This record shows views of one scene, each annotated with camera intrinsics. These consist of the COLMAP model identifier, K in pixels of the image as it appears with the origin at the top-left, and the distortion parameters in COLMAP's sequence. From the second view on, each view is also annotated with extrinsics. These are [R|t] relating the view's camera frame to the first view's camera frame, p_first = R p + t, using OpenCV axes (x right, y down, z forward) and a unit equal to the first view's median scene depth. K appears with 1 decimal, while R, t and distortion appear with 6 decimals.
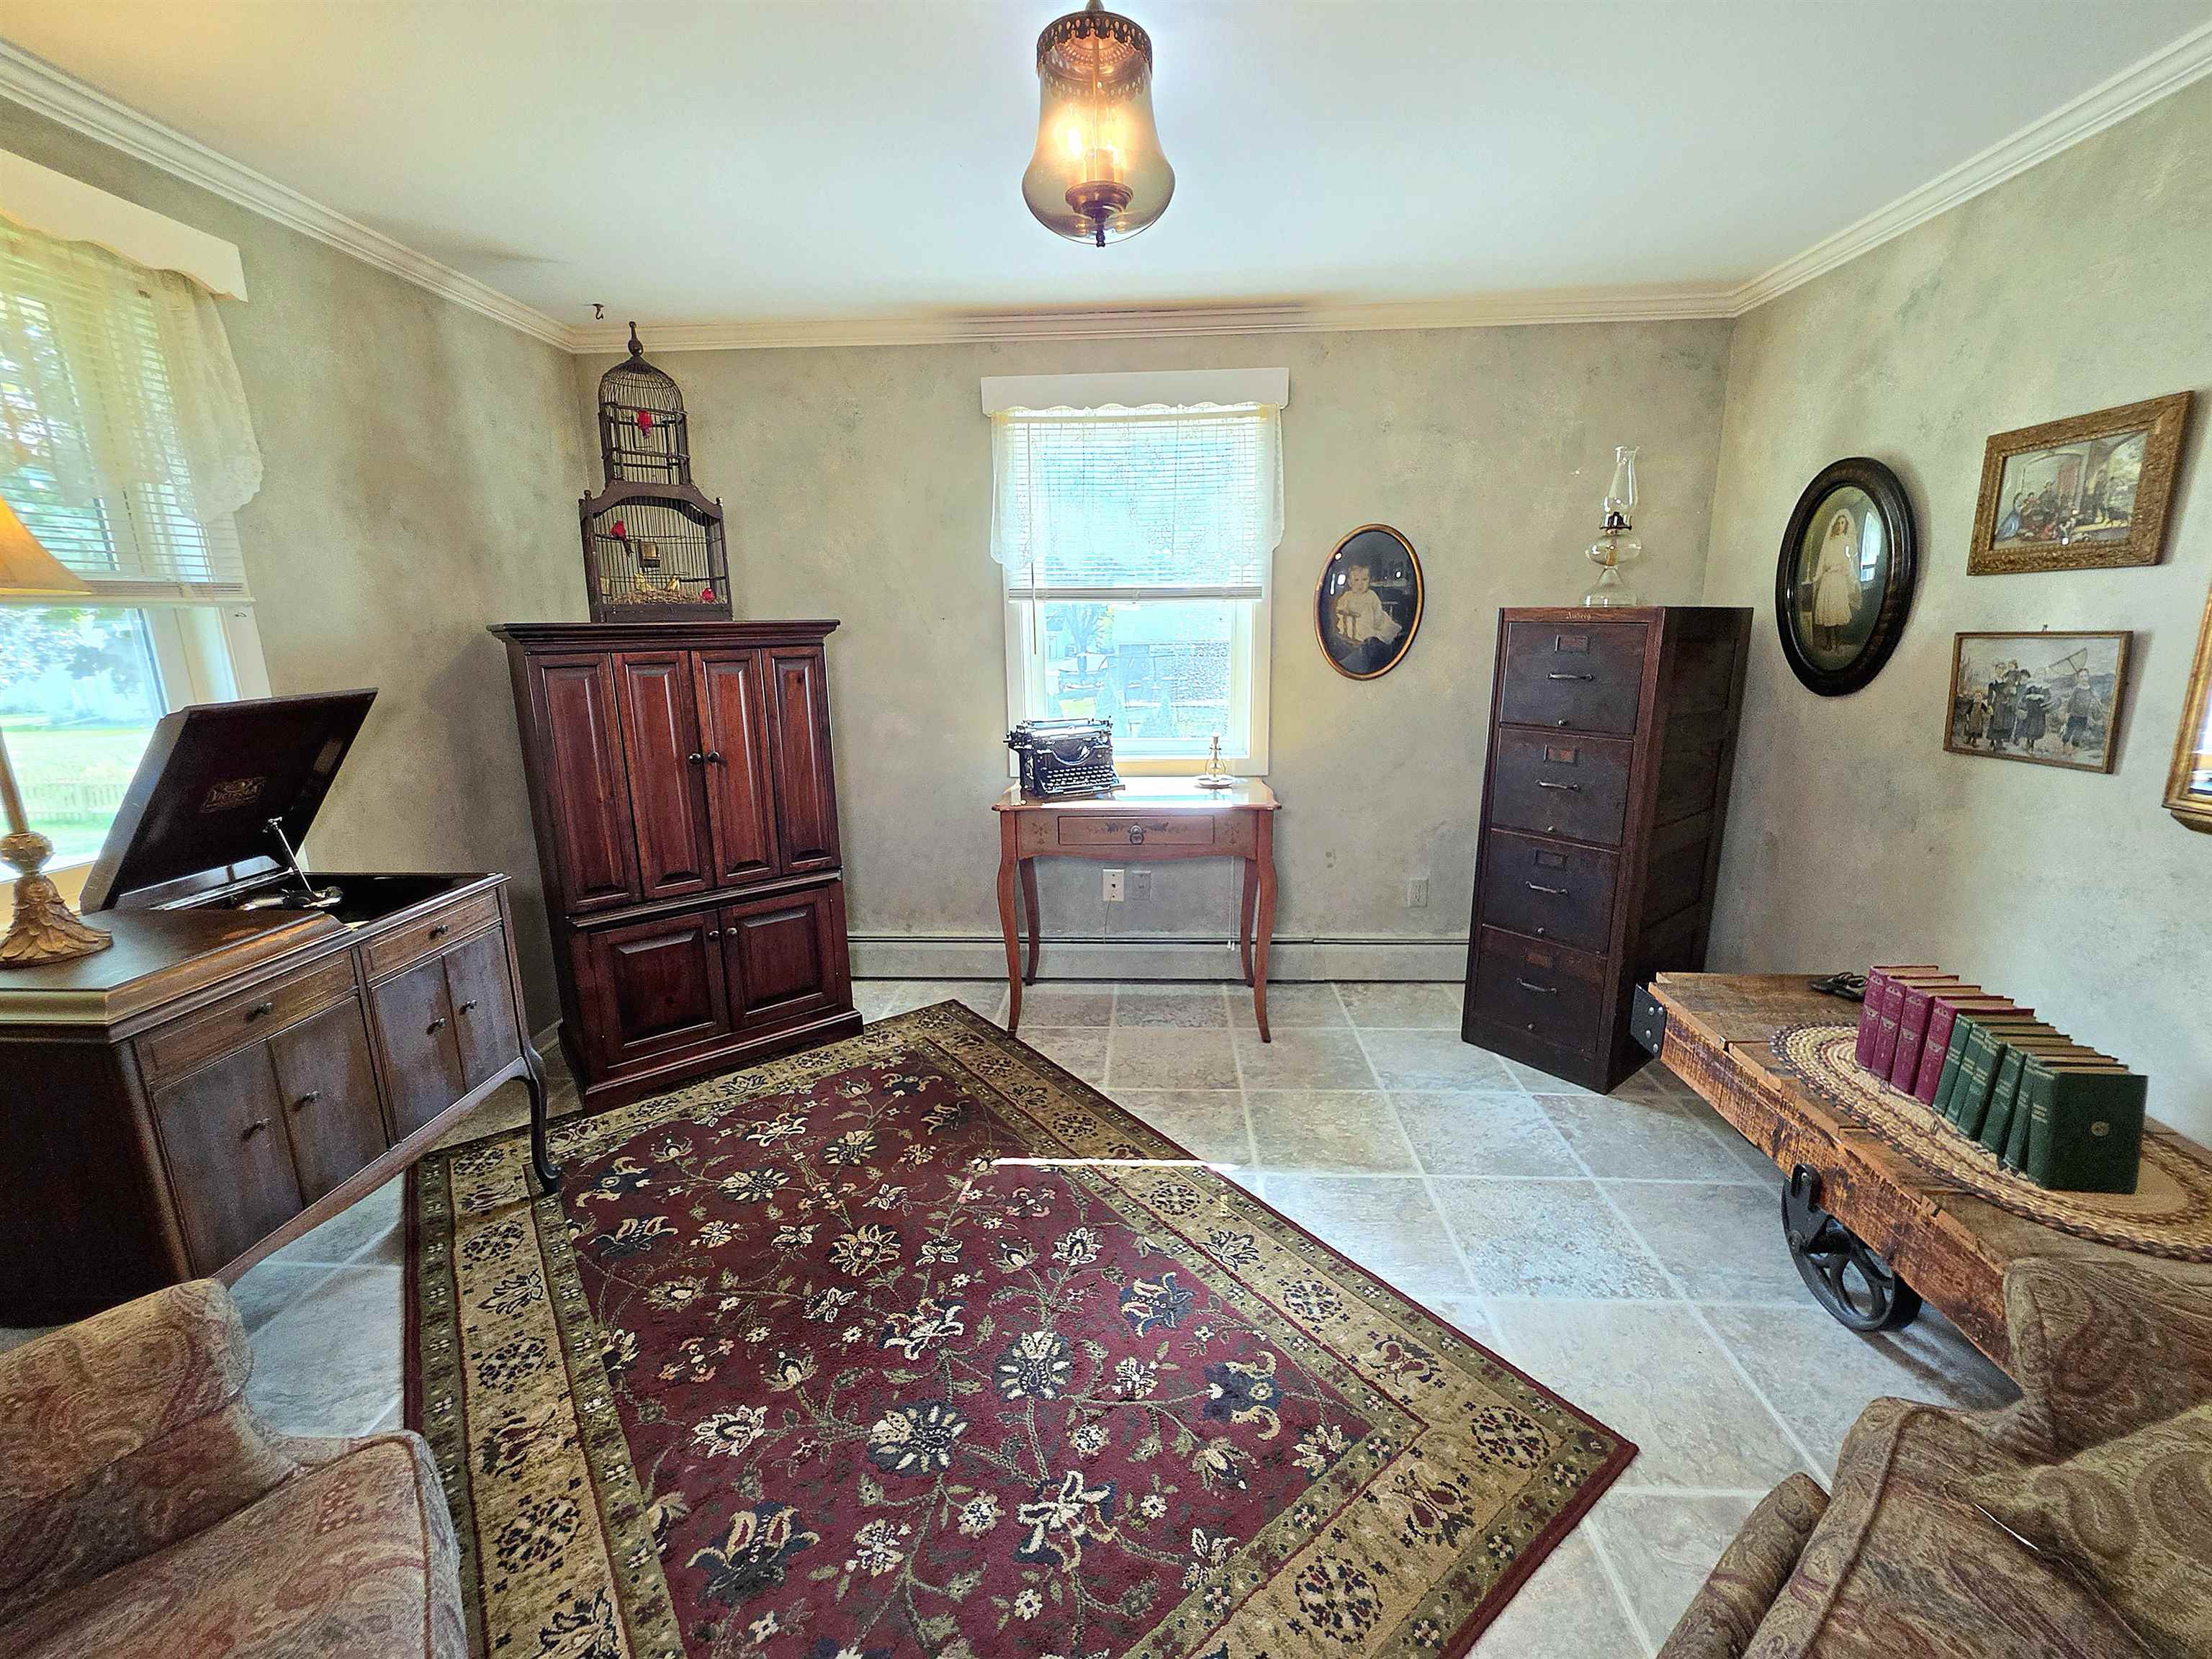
lens RADIAL K [[895.0, 0, 1106.3], [0, 895.0, 812.6], [0, 0, 1]] dist [-0.001035, 0.000790]
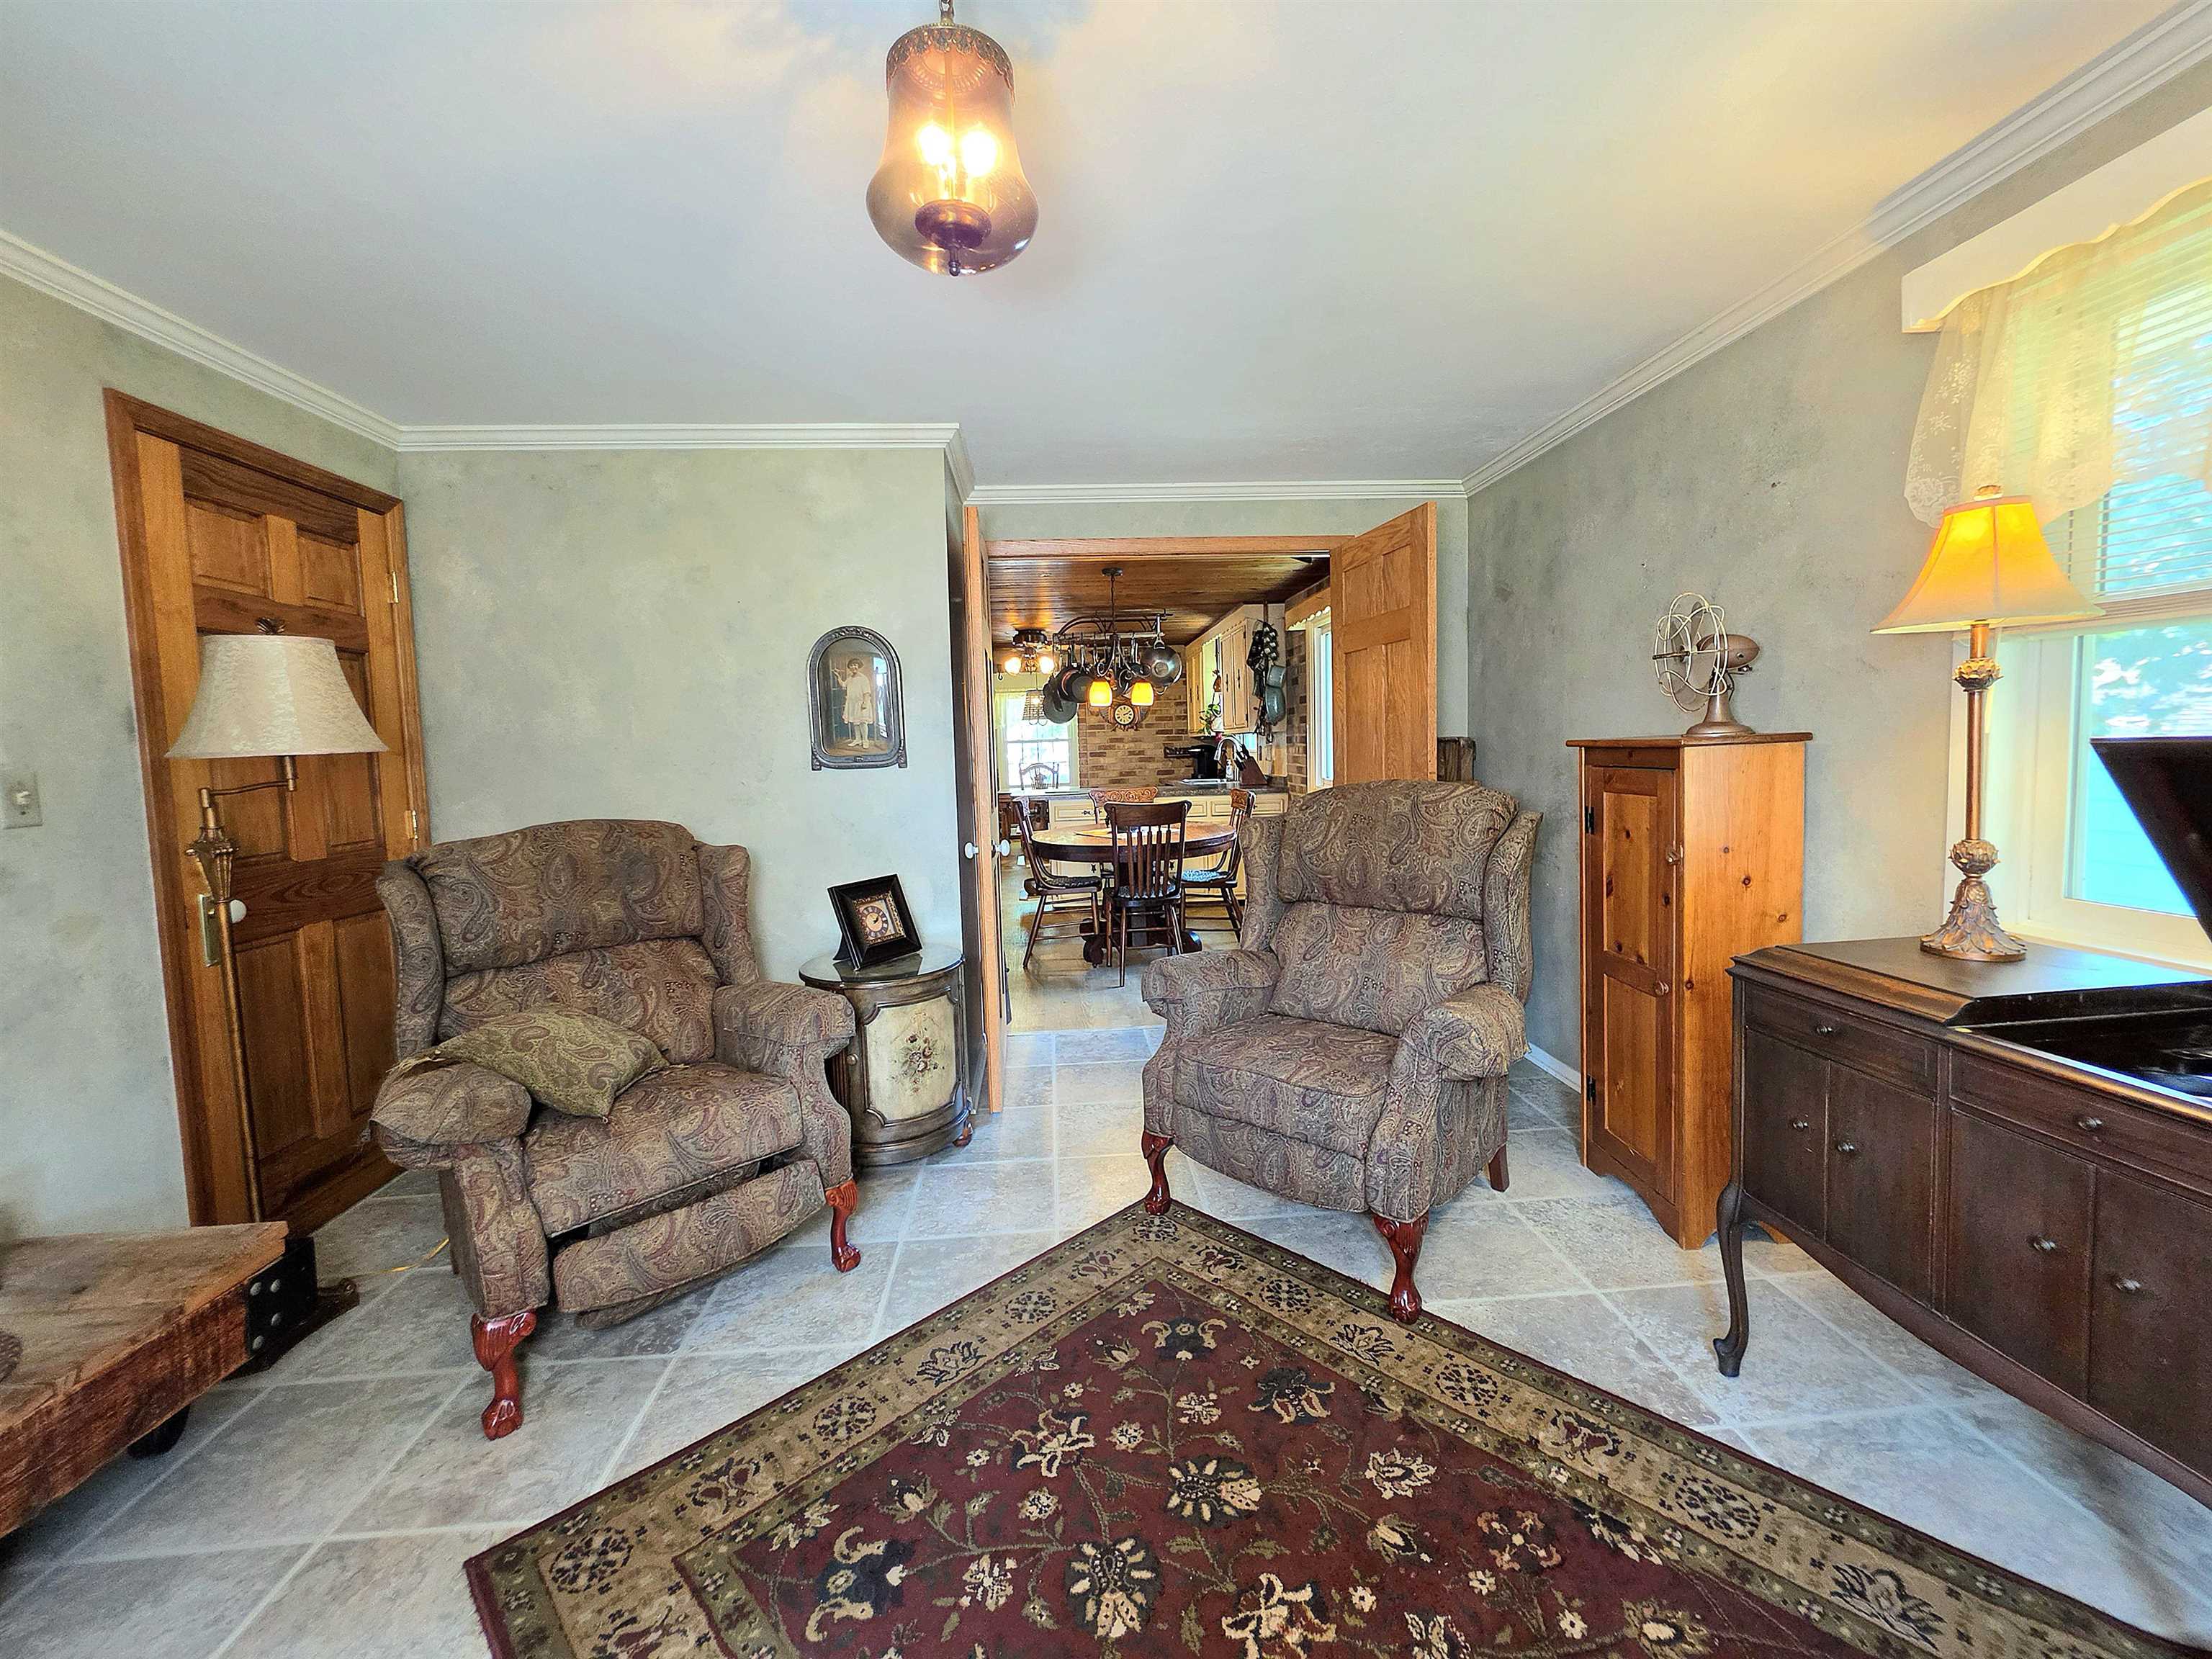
lens RADIAL K [[895.0, 0, 1110.9], [0, 895.0, 820.4], [0, 0, 1]] dist [-0.001035, 0.000790]
pose [[-0.990840, 0.055544, -0.123087, -0.019474], [0.017810, 0.957281, 0.288611, -0.324249], [0.133859, 0.283775, -0.949502, 1.822253]]
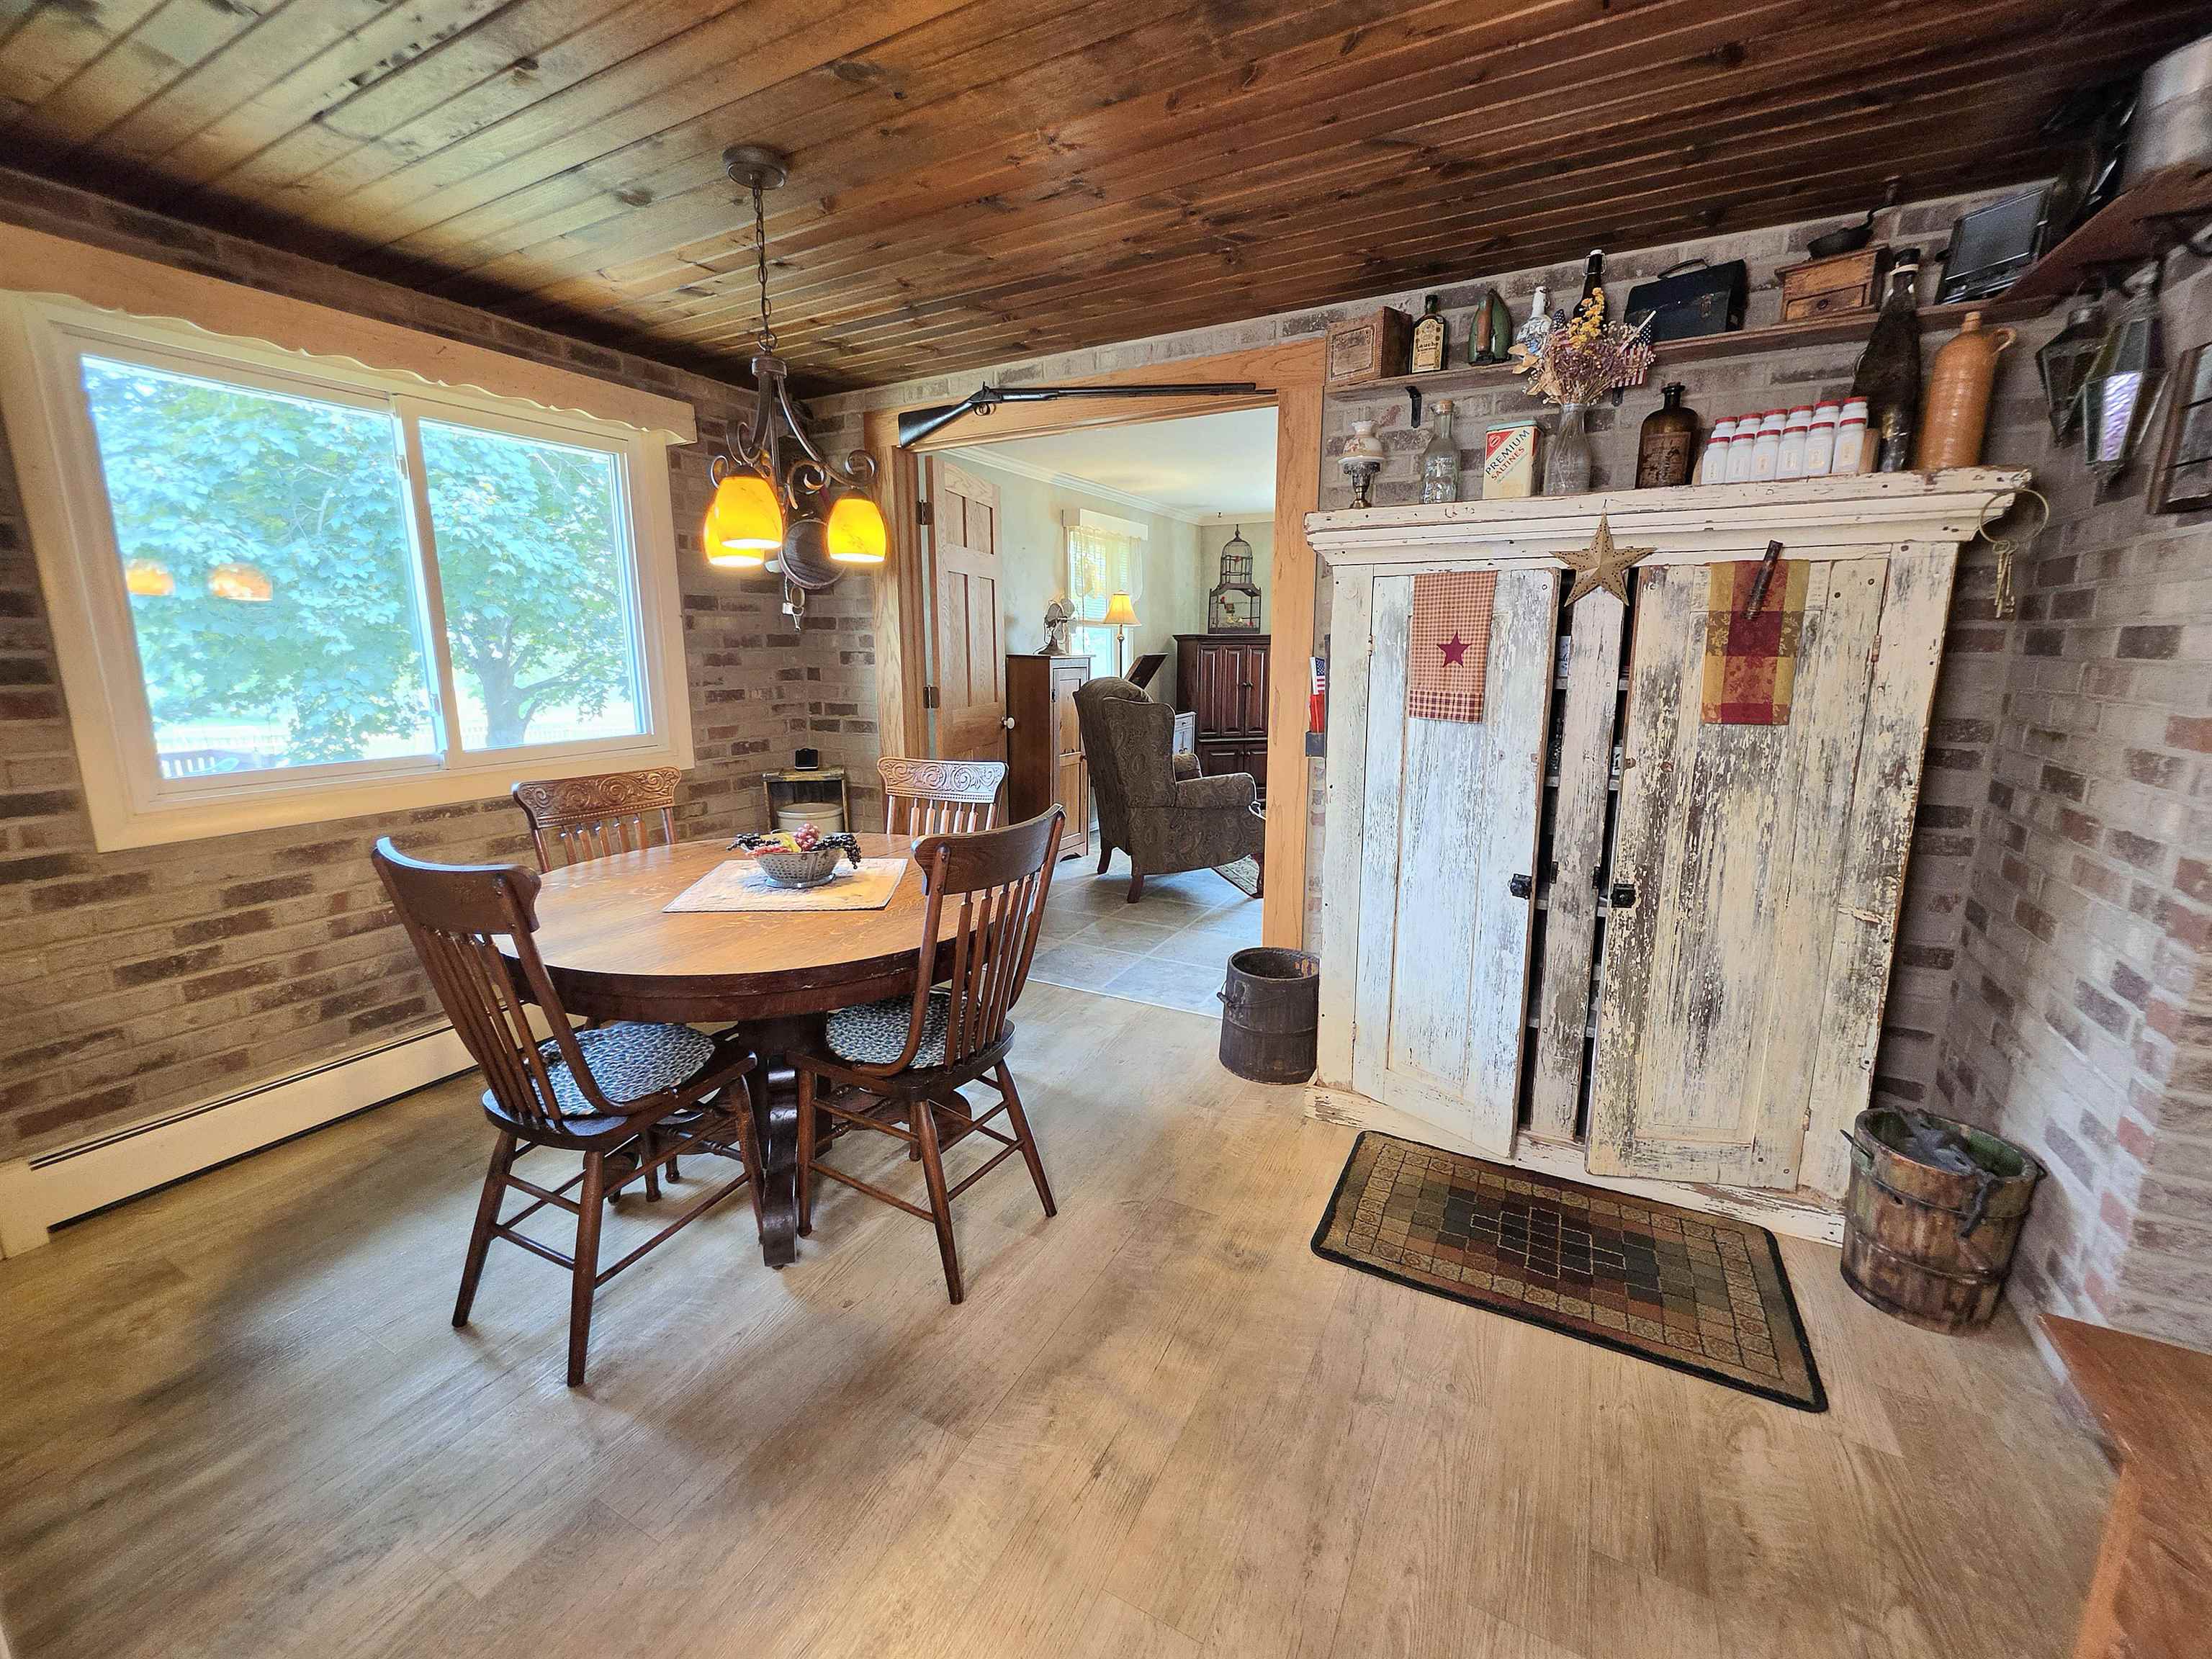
lens RADIAL K [[895.0, 0, 1111.9], [0, 895.0, 812.1], [0, 0, 1]] dist [-0.001035, 0.000790]
pose [[0.909373, 0.096569, -0.404616, 0.258758], [-0.102915, 0.994671, 0.006094, 0.290734], [0.403049, 0.036100, 0.914466, -1.358580]]
